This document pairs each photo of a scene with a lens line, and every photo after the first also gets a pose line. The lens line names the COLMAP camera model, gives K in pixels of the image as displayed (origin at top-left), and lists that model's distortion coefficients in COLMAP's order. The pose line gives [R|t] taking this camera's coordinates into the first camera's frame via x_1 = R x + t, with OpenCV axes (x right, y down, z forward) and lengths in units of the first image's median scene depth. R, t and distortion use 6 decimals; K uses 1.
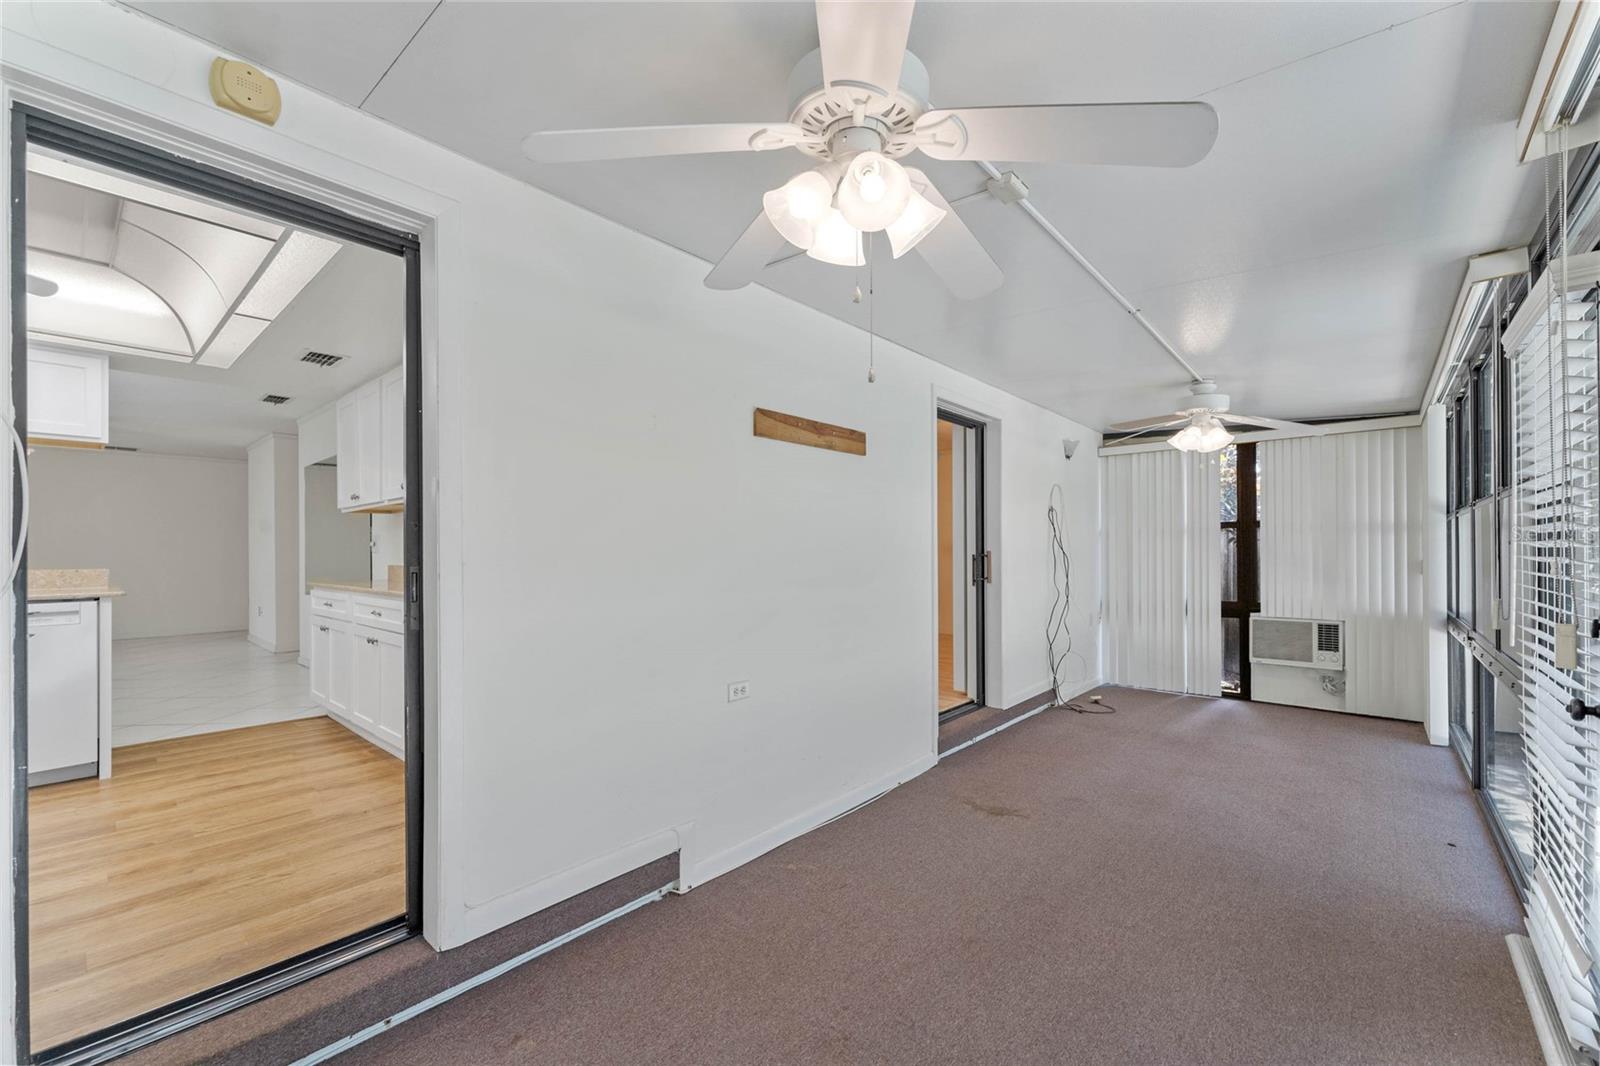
lens RADIAL K [[650.5, 0, 801.0], [0, 650.5, 540.2], [0, 0, 1]] dist [0.001961, 0.000093]
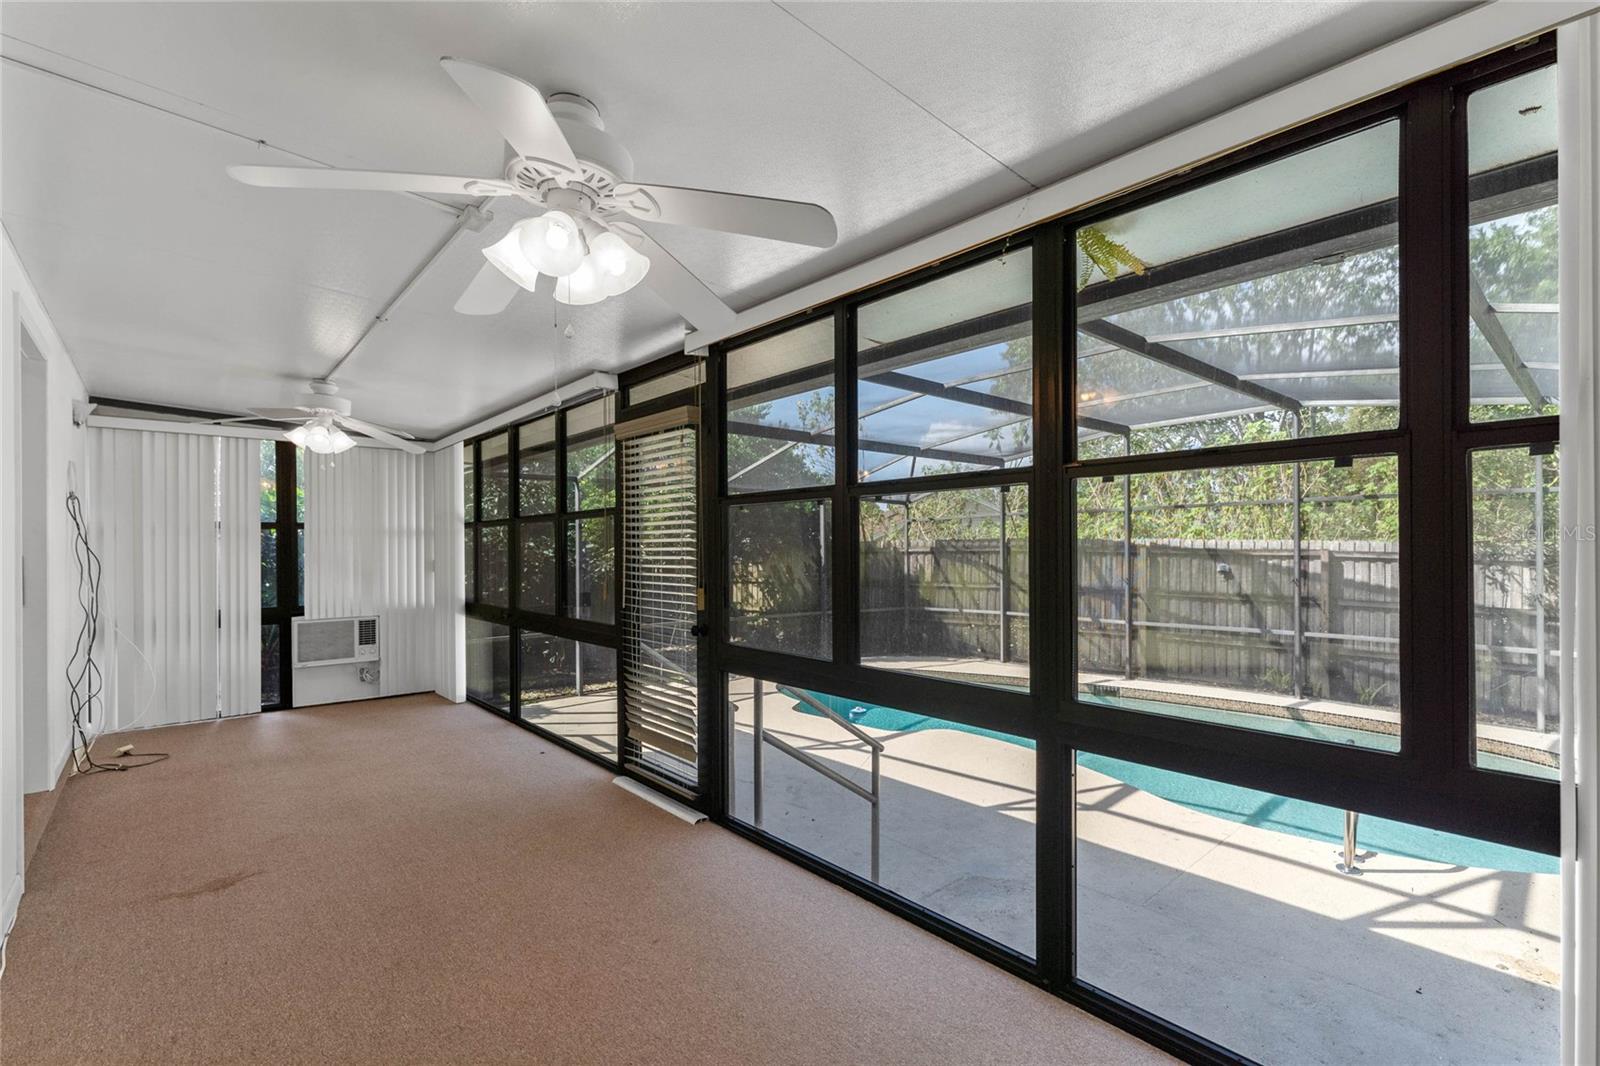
lens RADIAL K [[720.8, 0, 806.7], [0, 720.8, 550.6], [0, 0, 1]] dist [0.001318, -0.000008]
pose [[0.127749, -0.002422, 0.991804, -0.296862], [-0.012545, 0.999913, 0.004058, -0.001924], [-0.991727, -0.012961, 0.127707, 0.114180]]
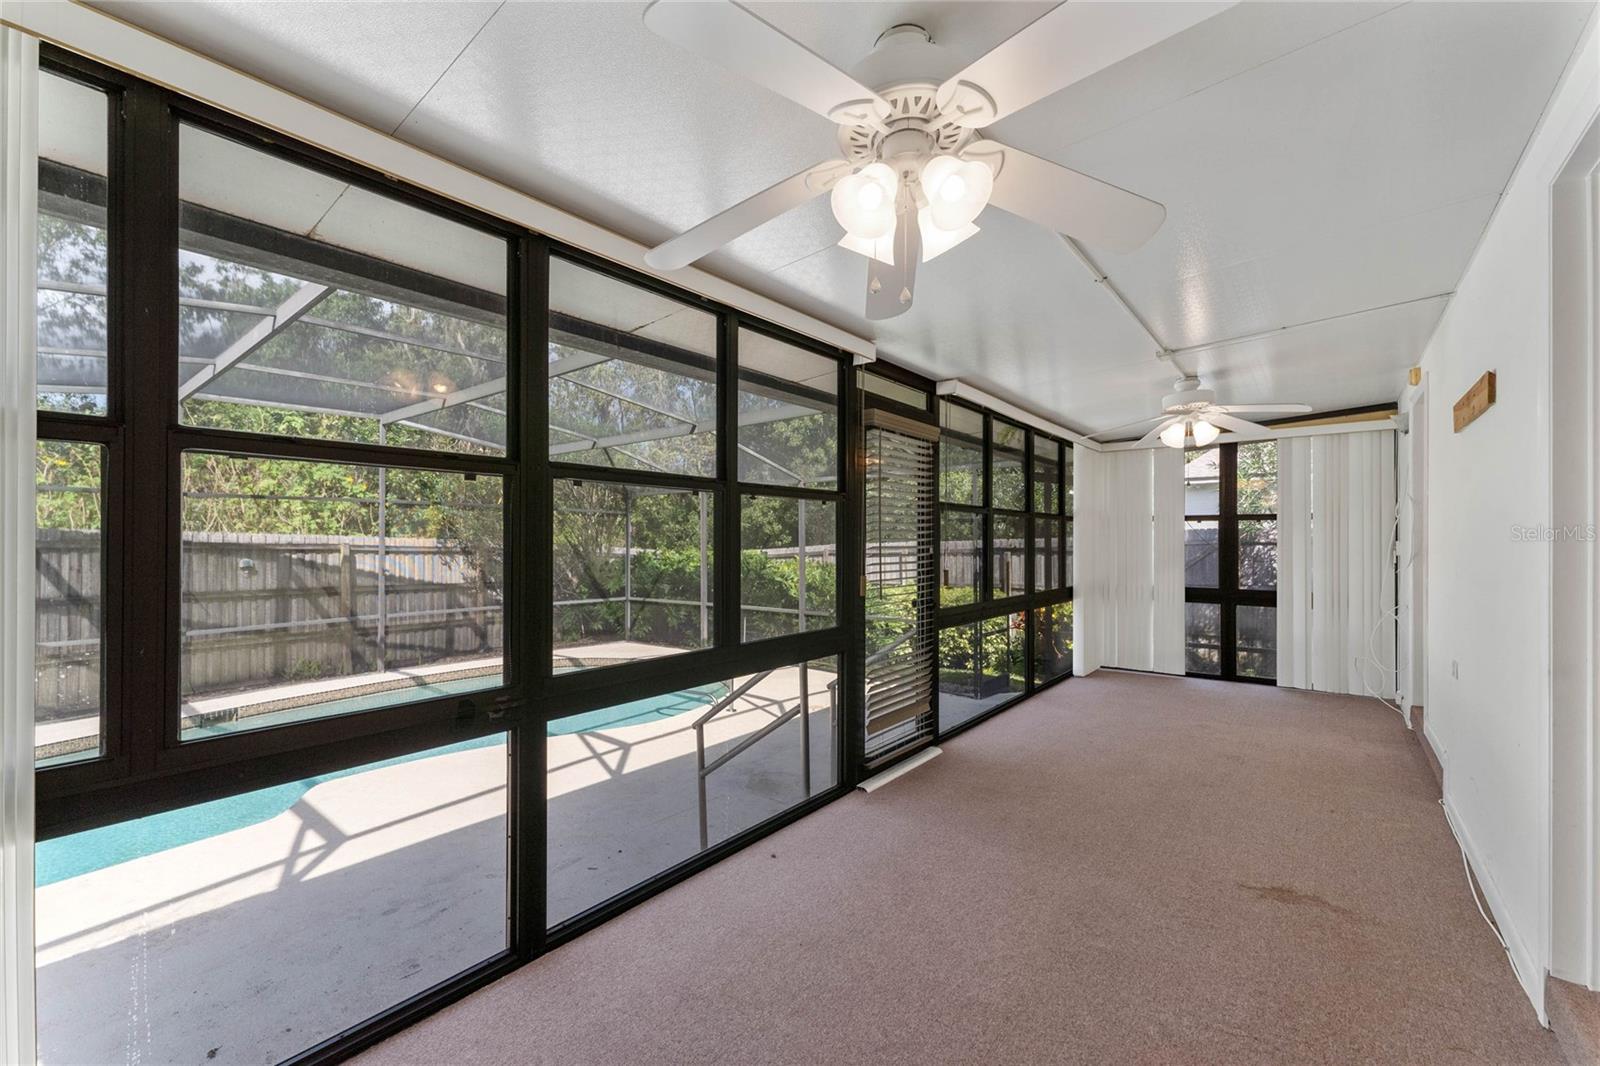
lens RADIAL K [[650.5, 0, 801.0], [0, 650.5, 540.2], [0, 0, 1]] dist [0.001961, 0.000093]
pose [[-0.999163, 0.000048, -0.040907, 0.549276], [0.000887, 0.999790, -0.020496, 0.017327], [0.040897, -0.020516, -0.998953, 1.073665]]
